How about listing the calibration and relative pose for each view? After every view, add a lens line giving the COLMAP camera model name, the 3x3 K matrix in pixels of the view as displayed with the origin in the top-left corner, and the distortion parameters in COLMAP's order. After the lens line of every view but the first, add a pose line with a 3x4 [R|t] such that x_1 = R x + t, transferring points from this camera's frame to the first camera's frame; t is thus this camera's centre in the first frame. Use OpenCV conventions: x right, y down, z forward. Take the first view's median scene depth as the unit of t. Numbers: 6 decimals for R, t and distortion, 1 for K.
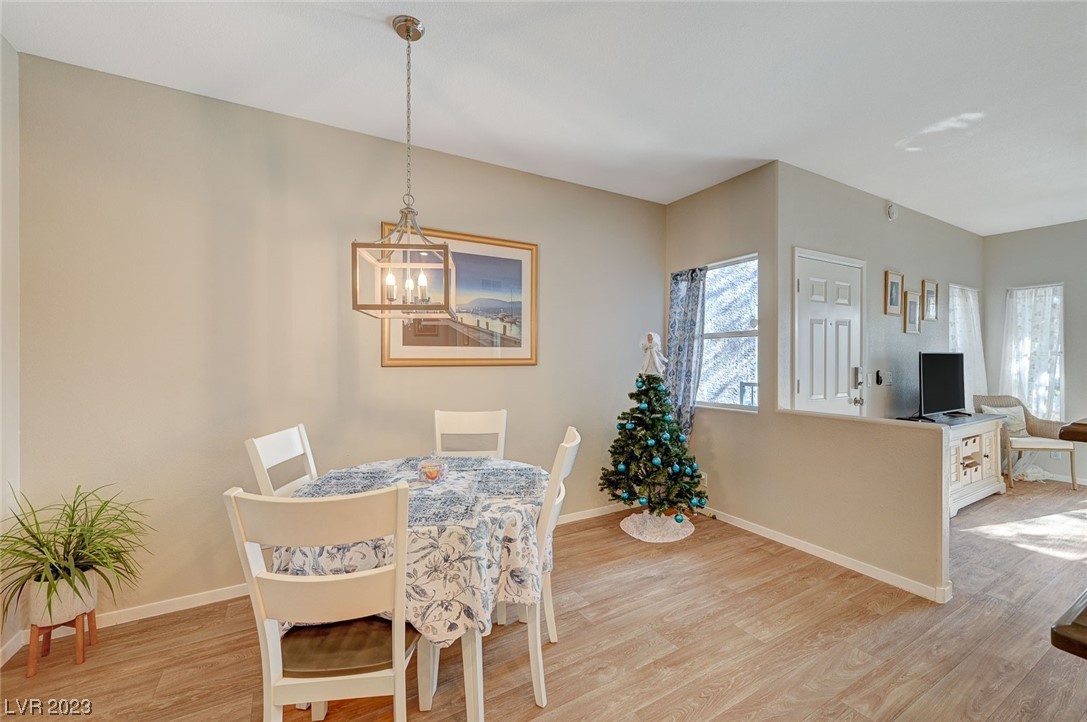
lens RADIAL K [[452.1, 0, 549.5], [0, 452.1, 355.2], [0, 0, 1]] dist [-0.008539, 0.002036]
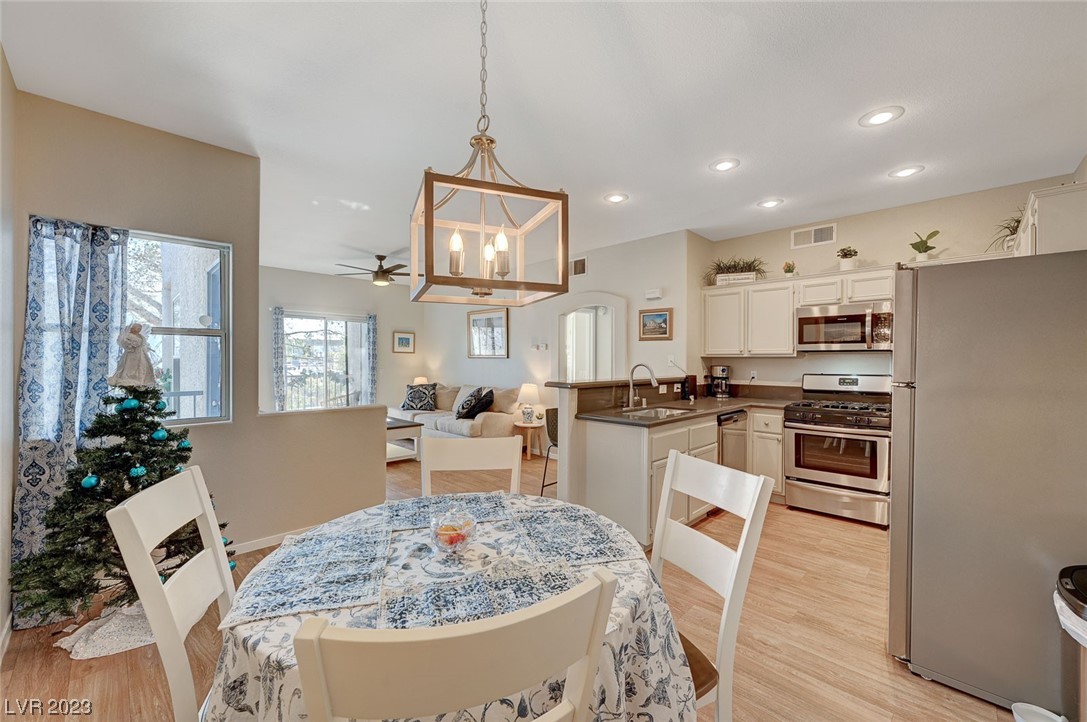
lens RADIAL K [[437.6, 0, 543.3], [0, 437.6, 364.1], [0, 0, 1]] dist [0.004078, -0.000190]
pose [[-0.248656, -0.010176, 0.968538, -0.553615], [-0.002219, 0.999948, 0.009937, 0.002641], [-0.968589, 0.000322, -0.248665, 0.627437]]
